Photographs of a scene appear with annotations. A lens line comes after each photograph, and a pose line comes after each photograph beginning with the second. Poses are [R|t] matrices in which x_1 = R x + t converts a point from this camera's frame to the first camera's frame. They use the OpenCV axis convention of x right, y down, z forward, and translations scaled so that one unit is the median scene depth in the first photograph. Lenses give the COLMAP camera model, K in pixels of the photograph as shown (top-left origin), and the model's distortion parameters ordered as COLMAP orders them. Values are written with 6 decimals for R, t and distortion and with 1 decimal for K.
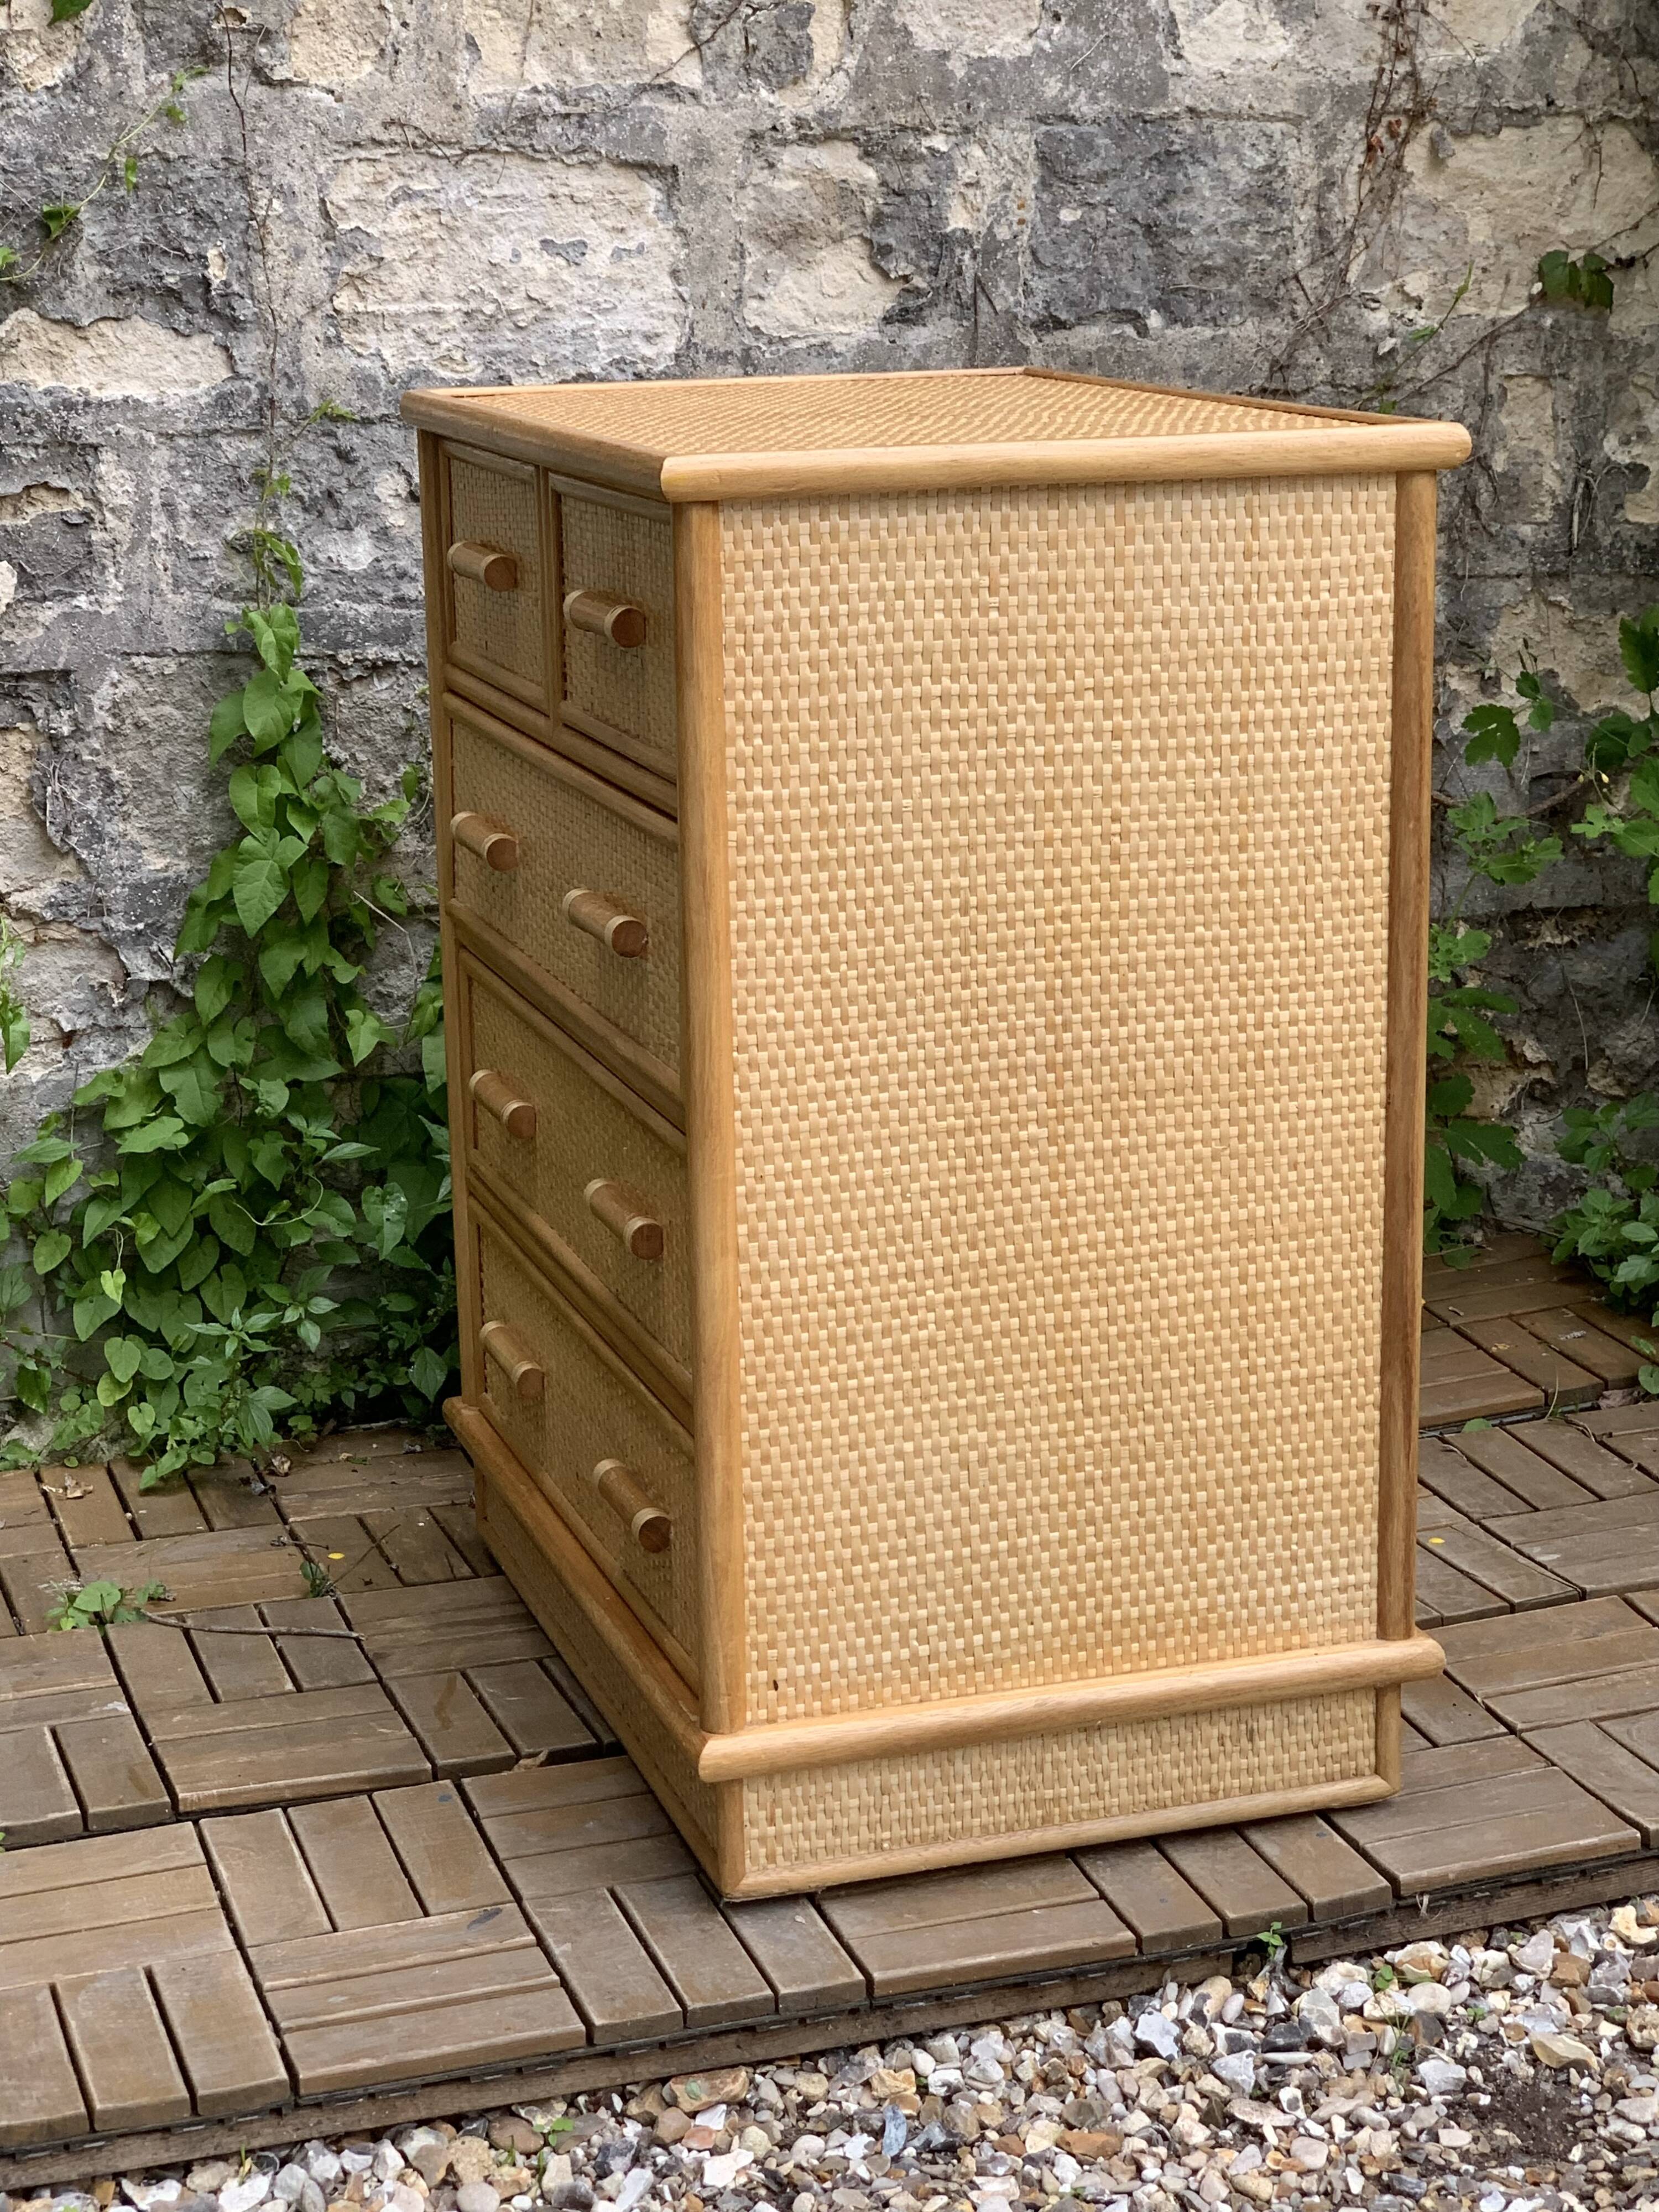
lens RADIAL K [[3825.0, 0, 849.6], [0, 3825.0, 1221.1], [0, 0, 1]] dist [0.054578, -0.104298]
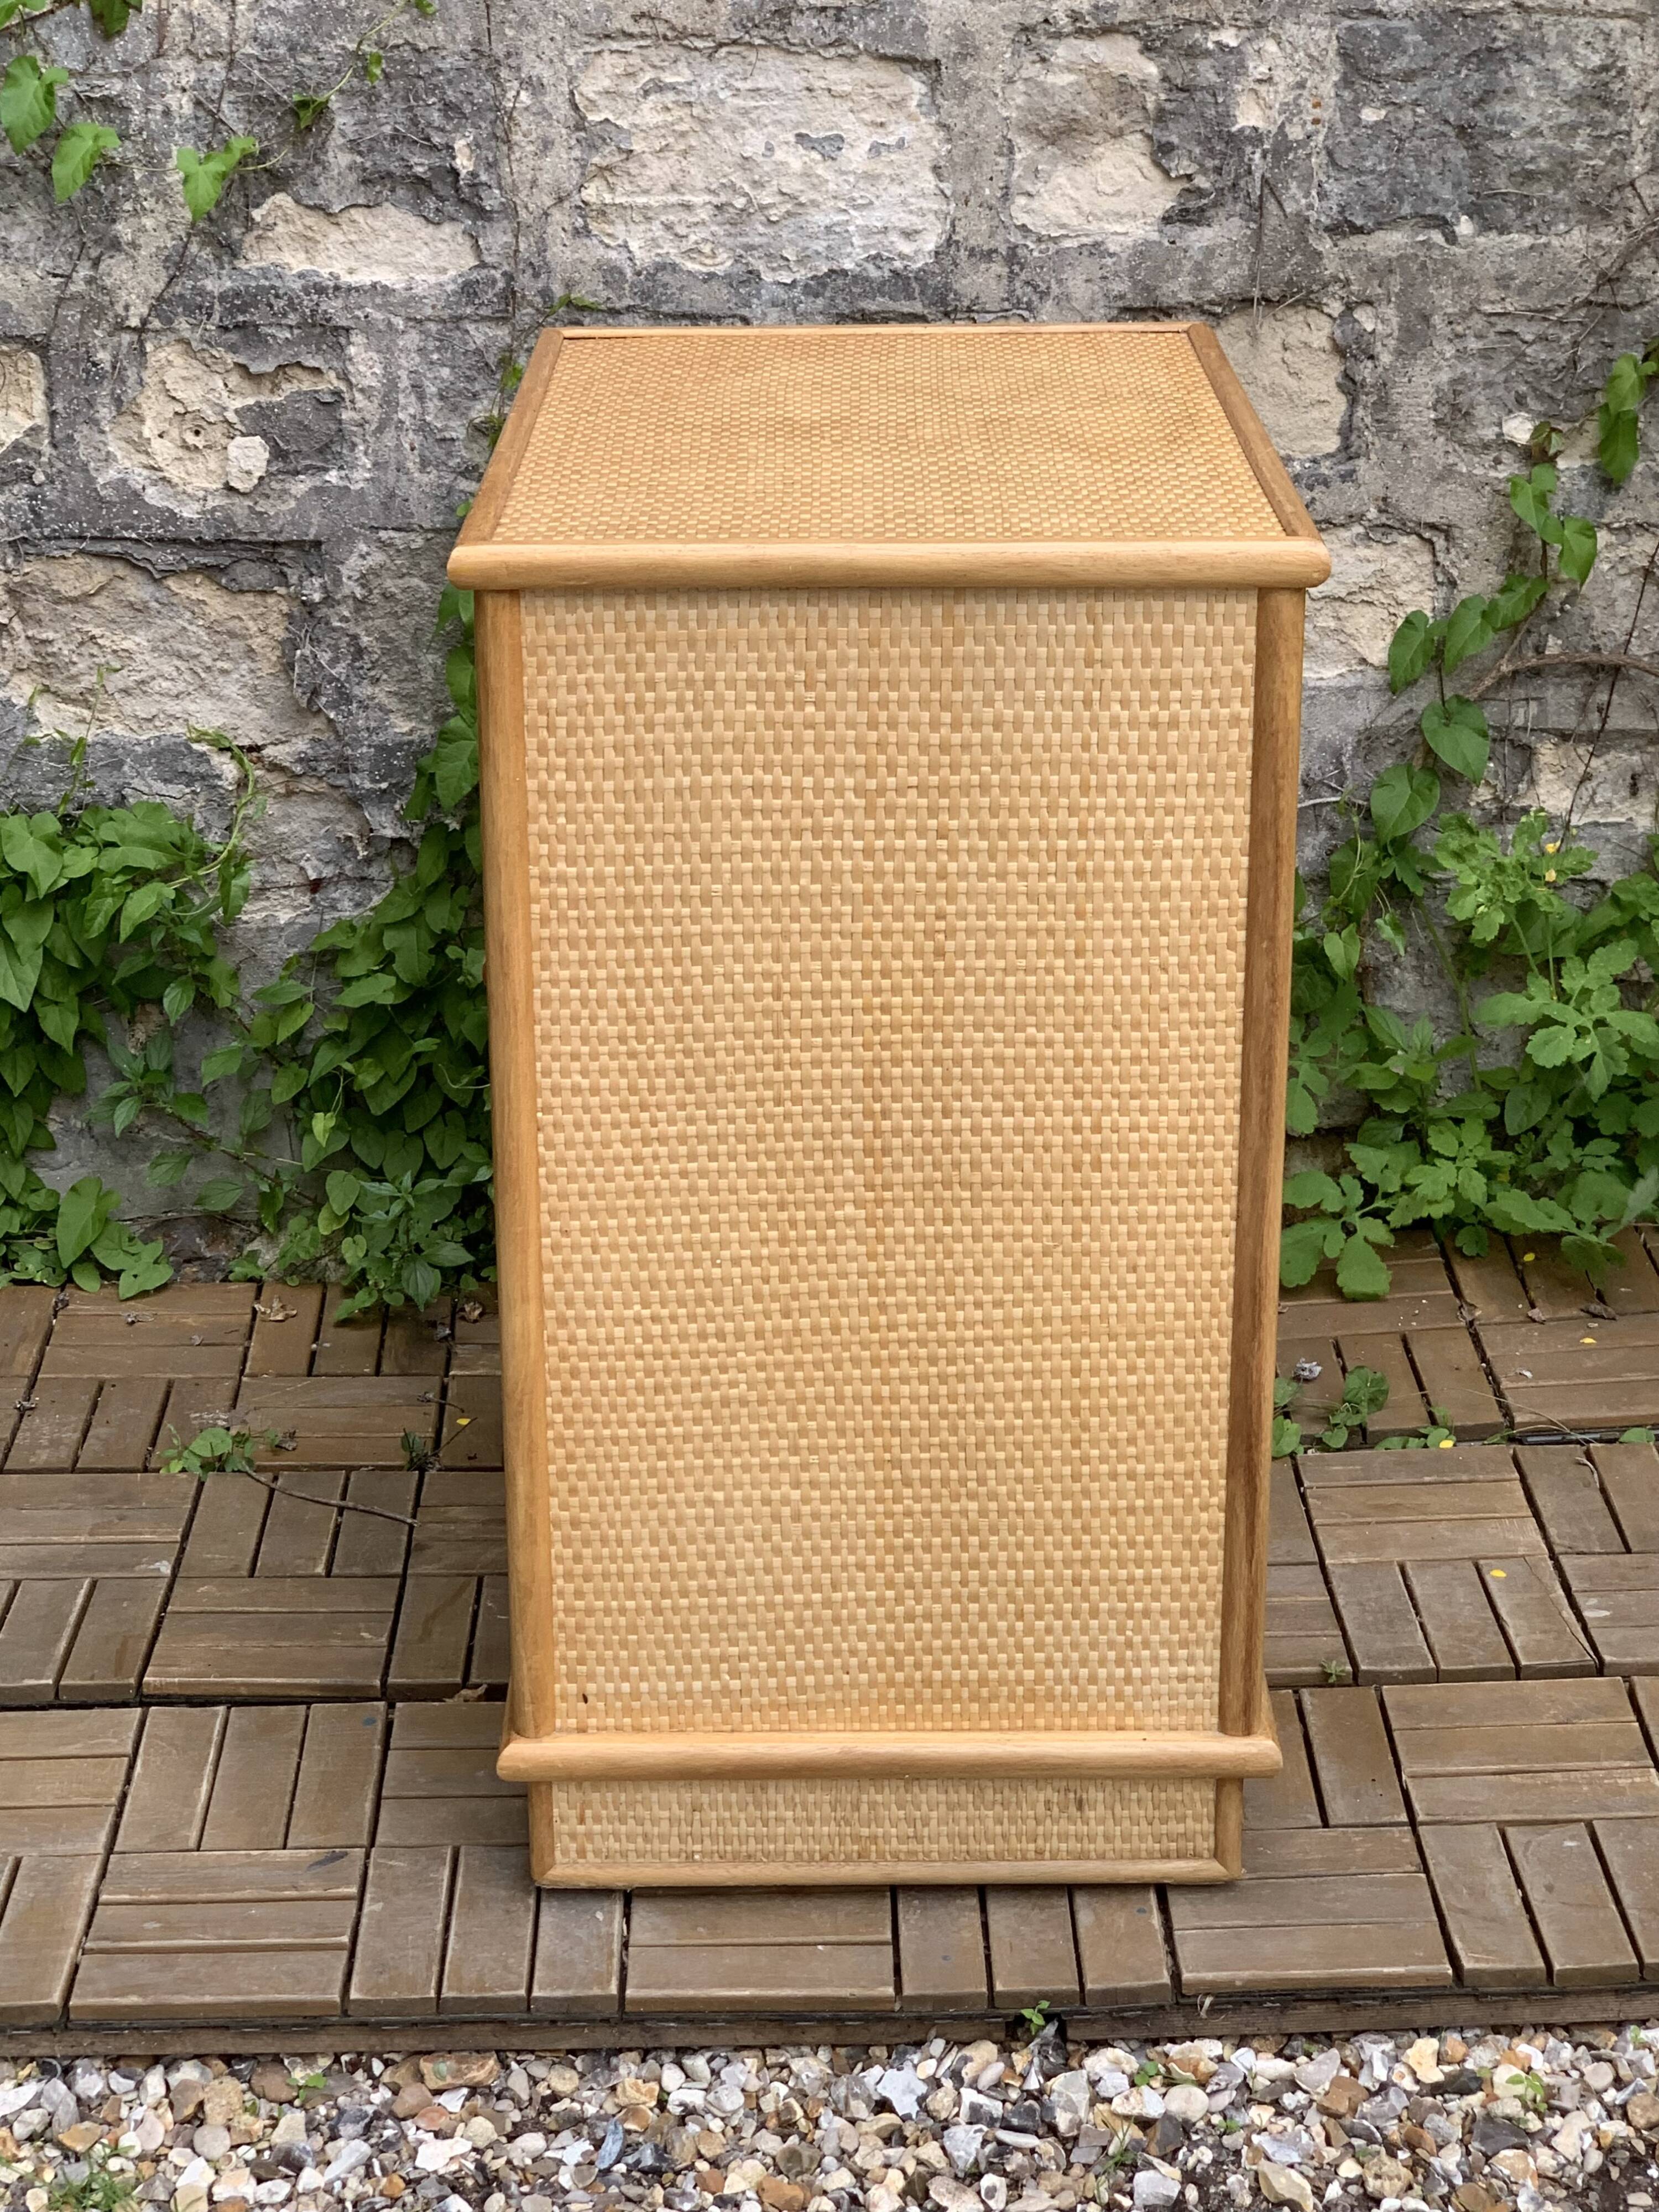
lens RADIAL K [[3766.7, 0, 820.3], [0, 3766.7, 1220.2], [0, 0, 1]] dist [0.091450, -0.383178]
pose [[0.951264, 0.128351, -0.280398, 0.238225], [-0.091188, 0.985682, 0.141832, -0.120481], [0.294588, -0.109351, 0.949347, 0.046559]]
